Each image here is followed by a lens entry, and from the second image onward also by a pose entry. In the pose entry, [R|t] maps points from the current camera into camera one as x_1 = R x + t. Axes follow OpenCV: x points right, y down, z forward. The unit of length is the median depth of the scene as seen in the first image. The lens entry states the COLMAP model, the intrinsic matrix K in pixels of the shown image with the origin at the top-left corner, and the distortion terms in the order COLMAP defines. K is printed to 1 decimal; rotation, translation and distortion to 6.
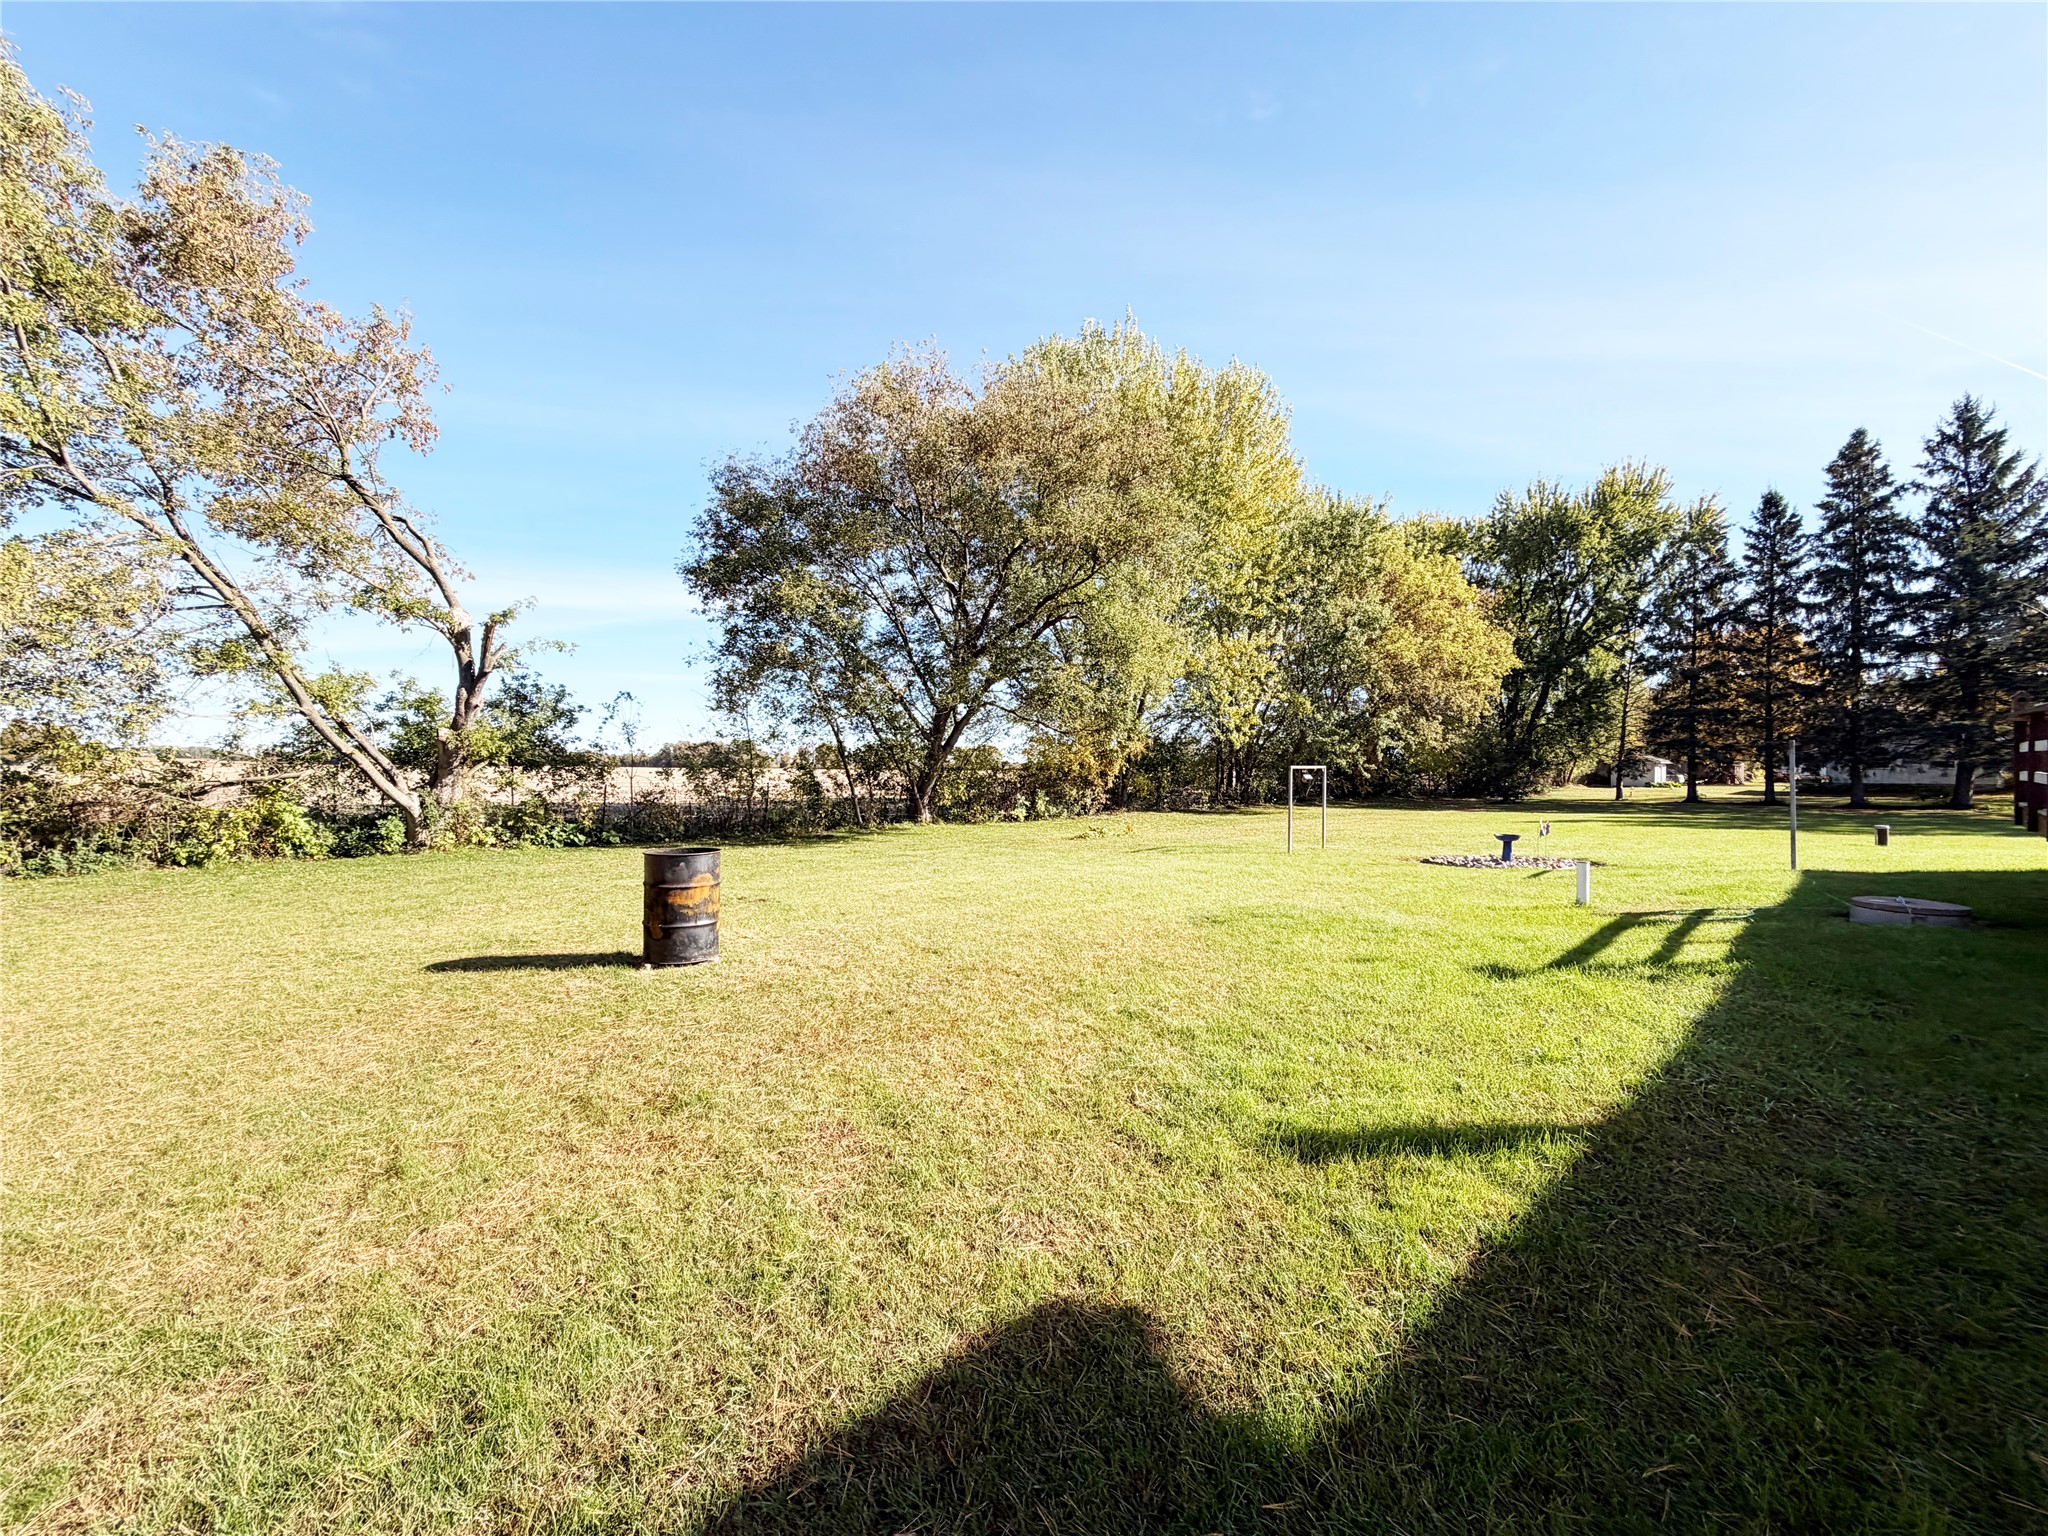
lens RADIAL K [[812.9, 0, 1020.4], [0, 812.9, 773.7], [0, 0, 1]] dist [-0.001336, 0.000065]
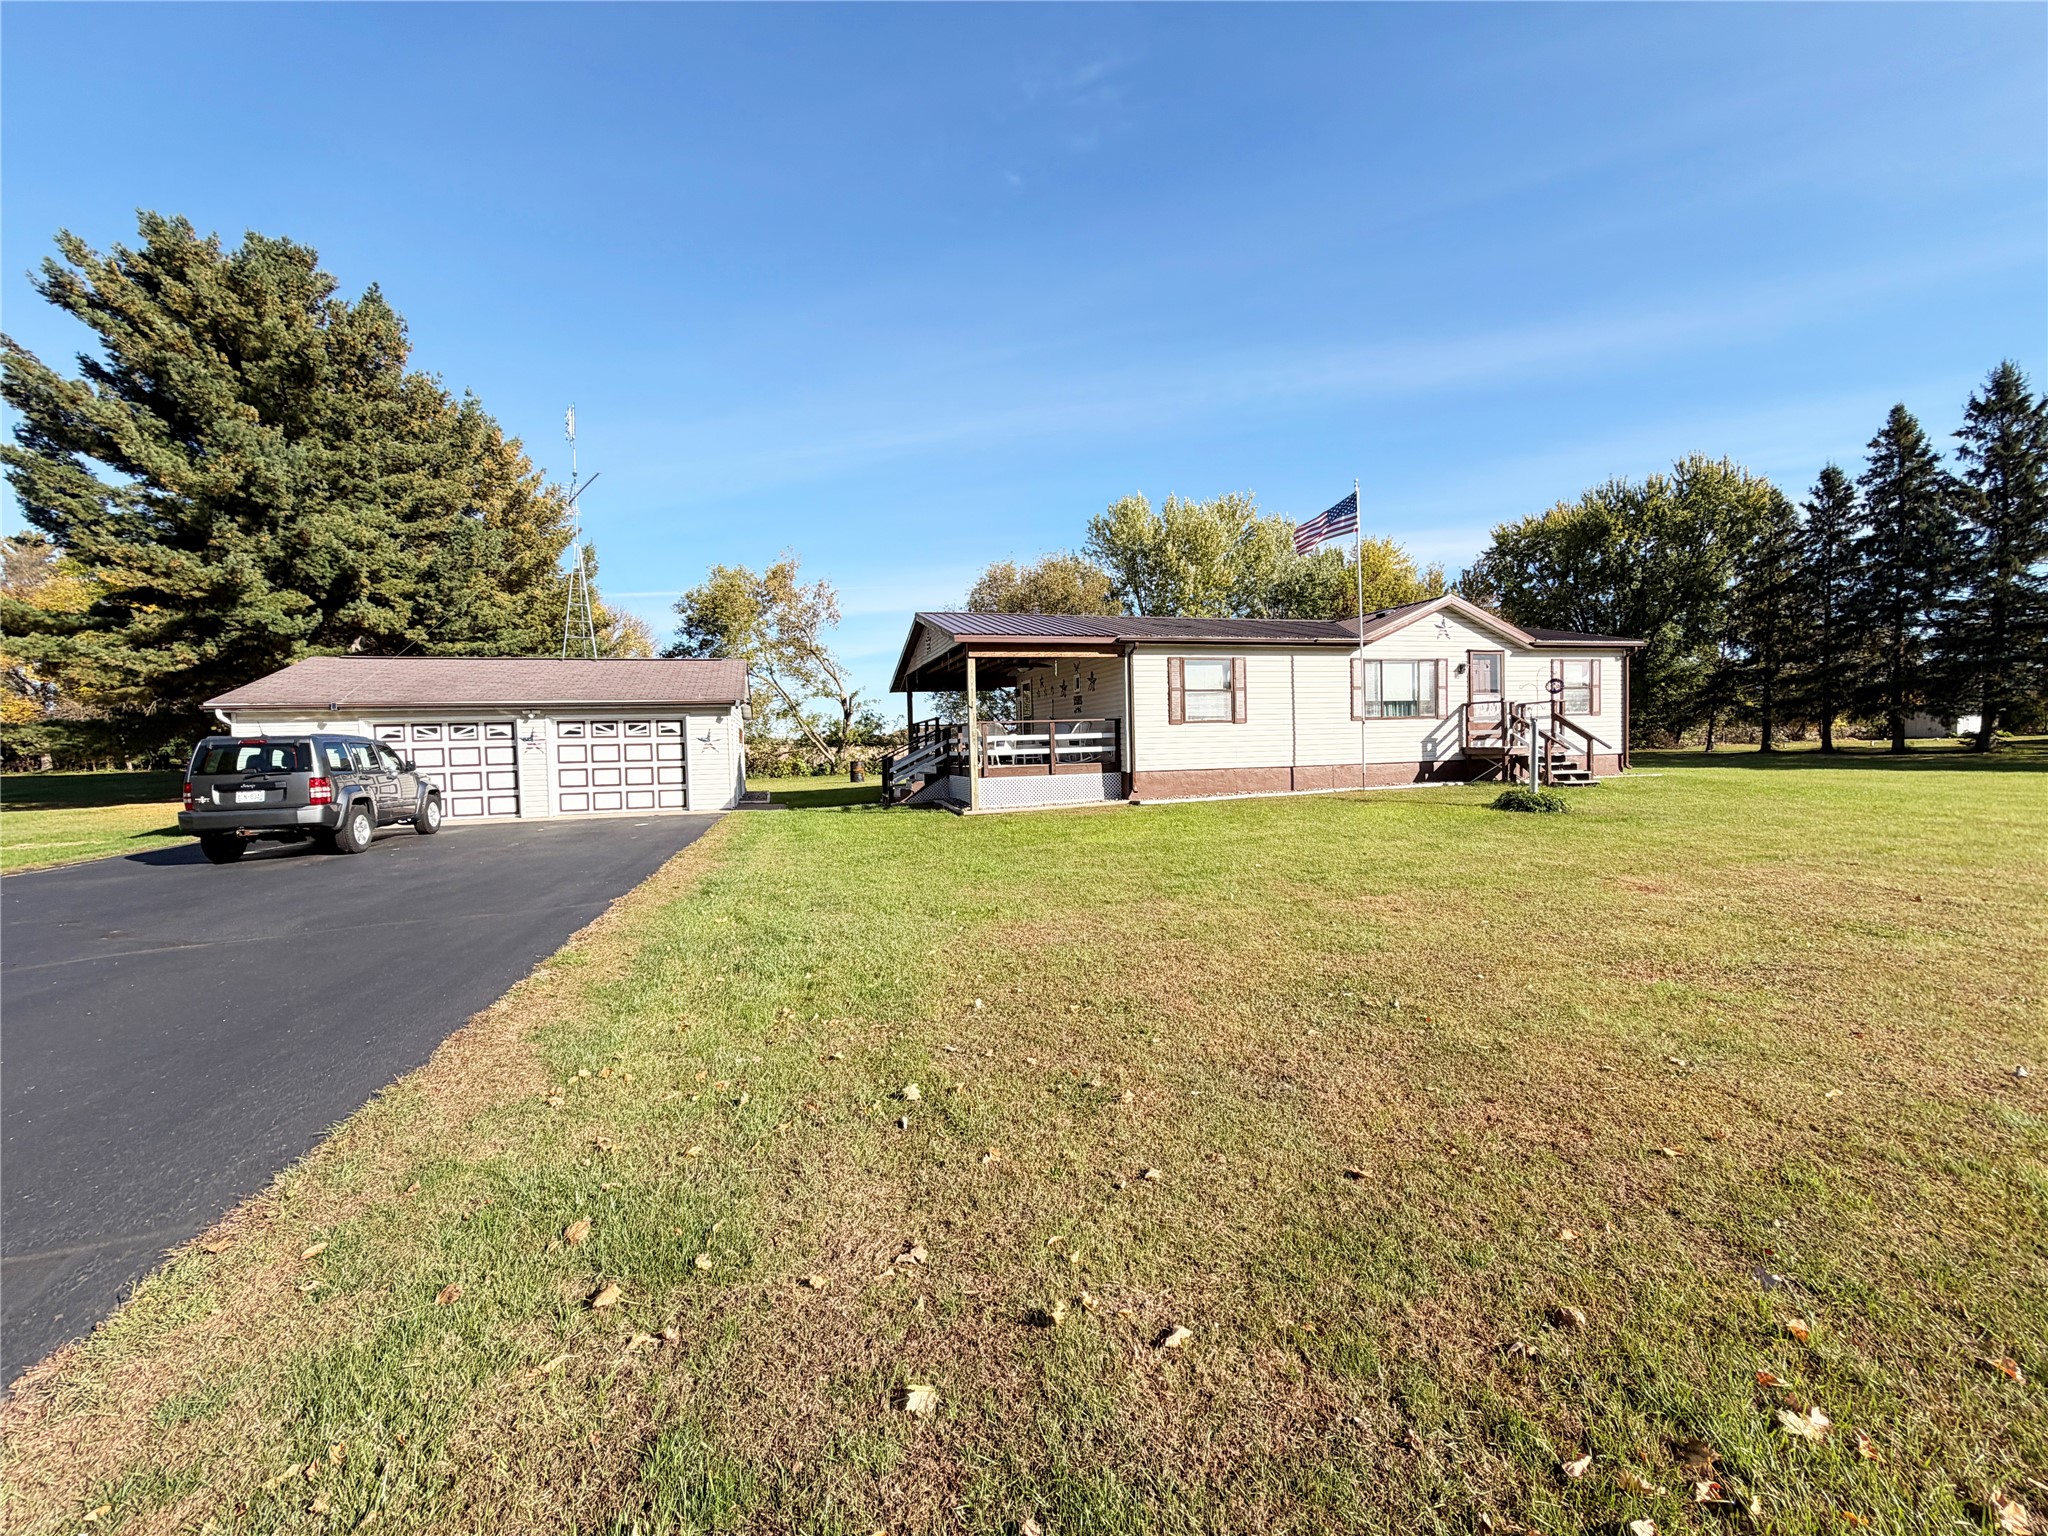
lens RADIAL K [[815.8, 0, 1021.9], [0, 815.8, 769.8], [0, 0, 1]] dist [-0.000381, 0.000073]
pose [[0.888637, -0.010154, -0.458500, 0.642405], [0.023866, 0.999424, 0.024123, 0.011797], [0.457991, -0.032380, 0.888367, -0.694699]]
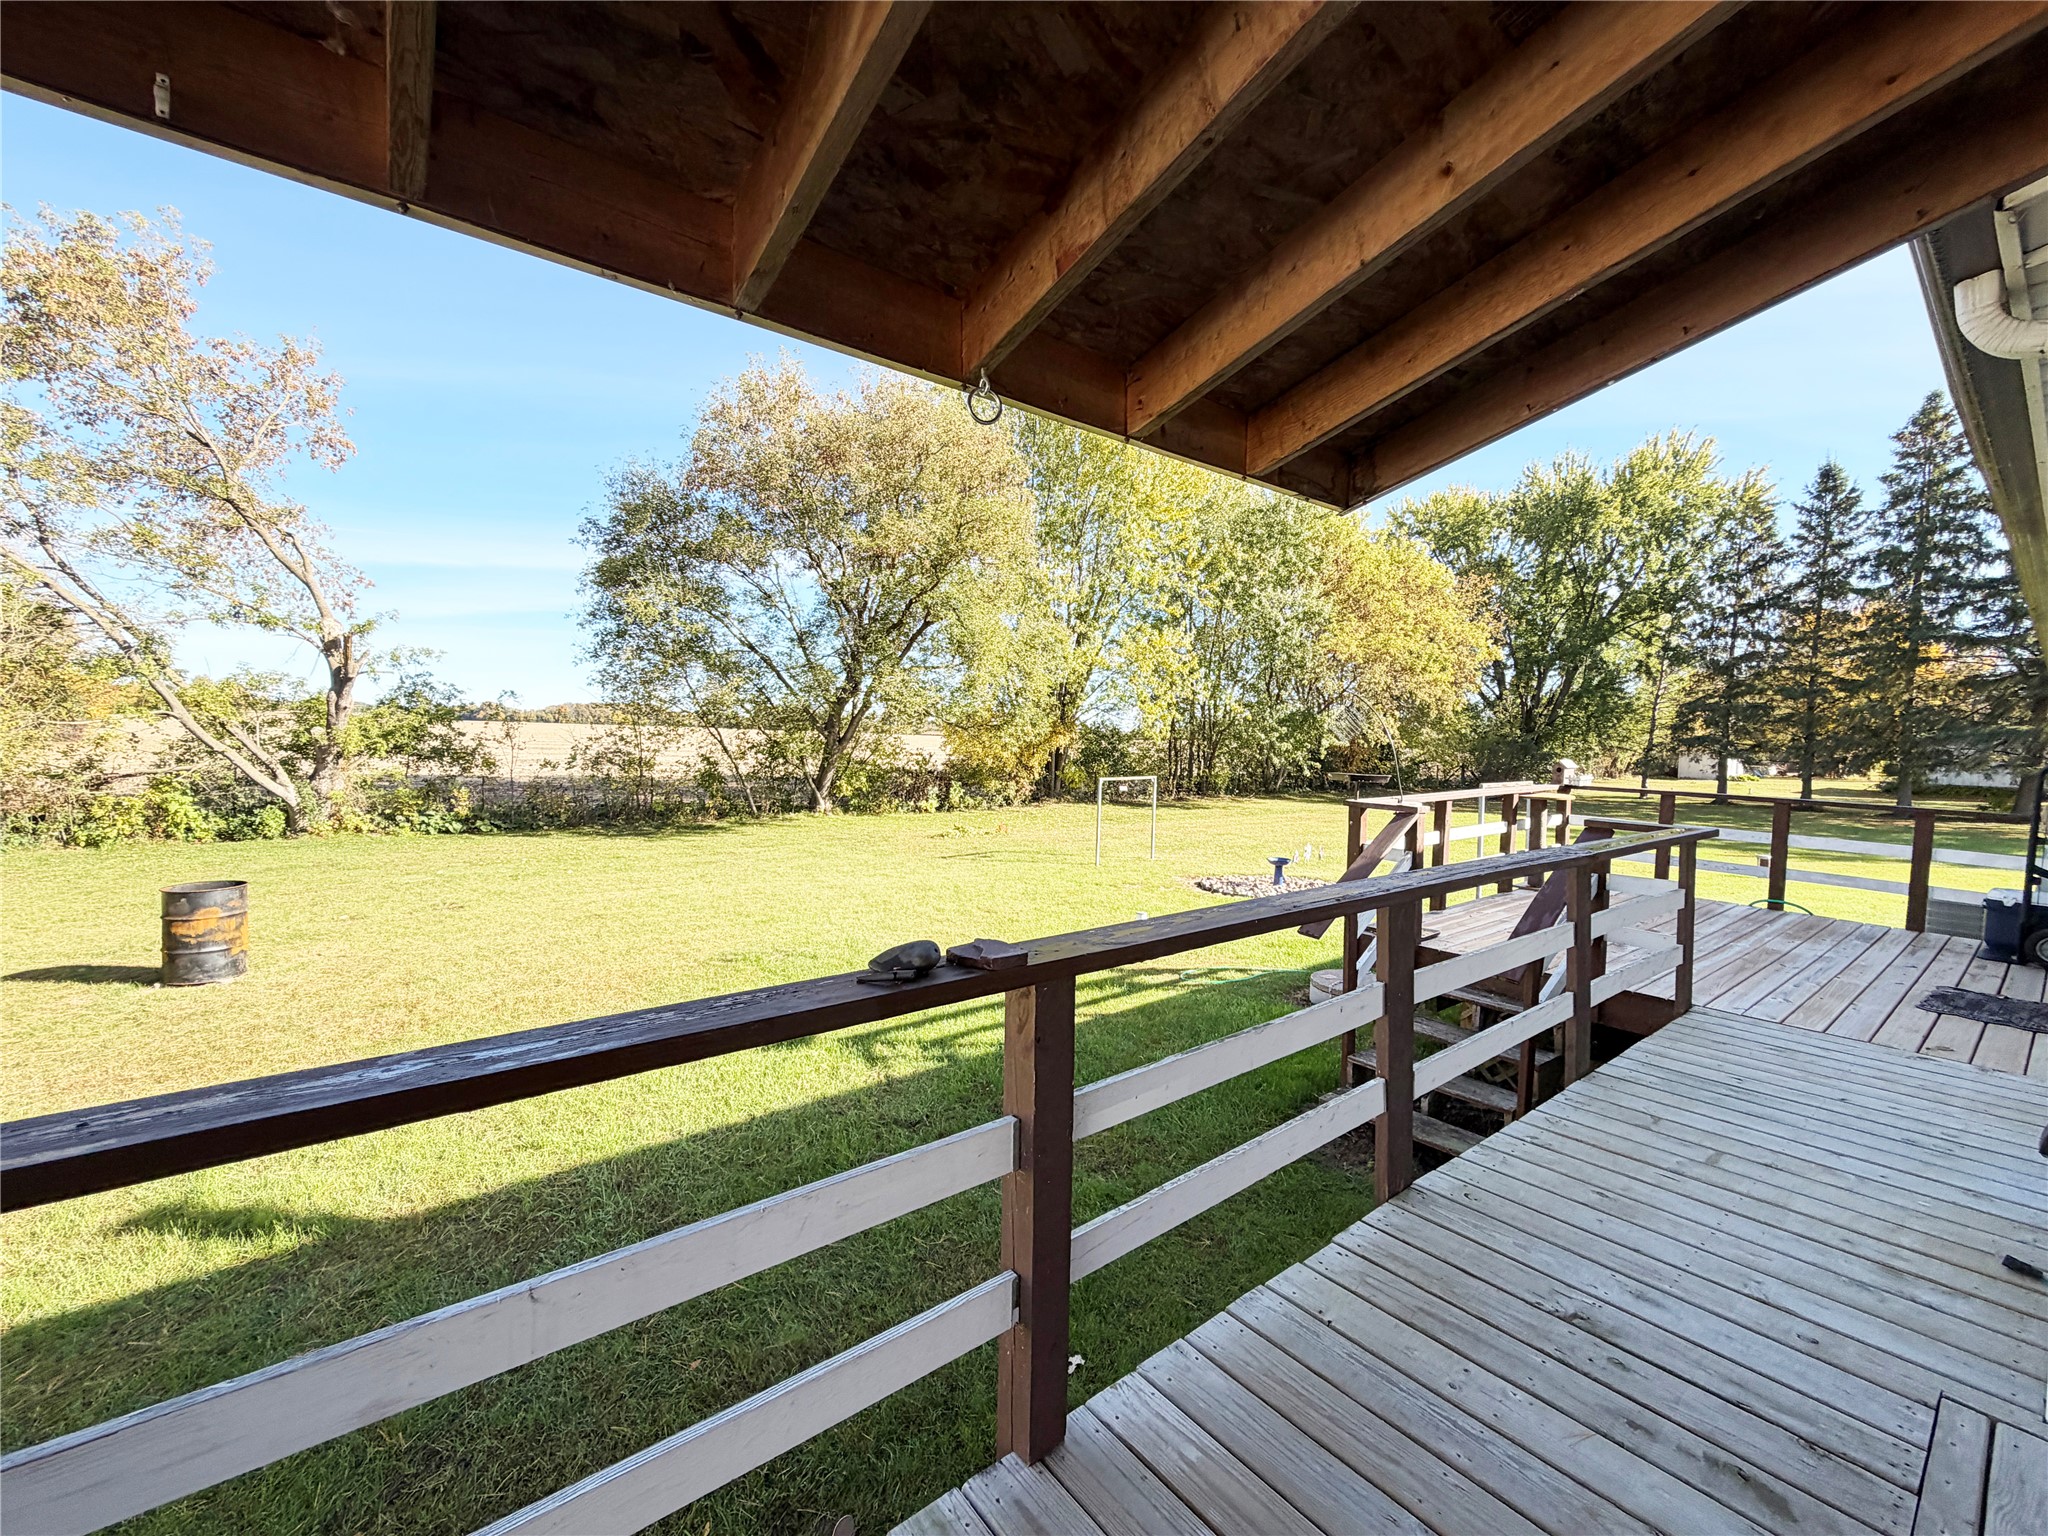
lens RADIAL K [[815.8, 0, 1021.9], [0, 815.8, 769.8], [0, 0, 1]] dist [-0.000381, 0.000073]
pose [[0.994156, 0.025103, -0.104989, 0.192659], [-0.021253, 0.999066, 0.037629, -0.031224], [0.105836, -0.035177, 0.993761, -0.006159]]
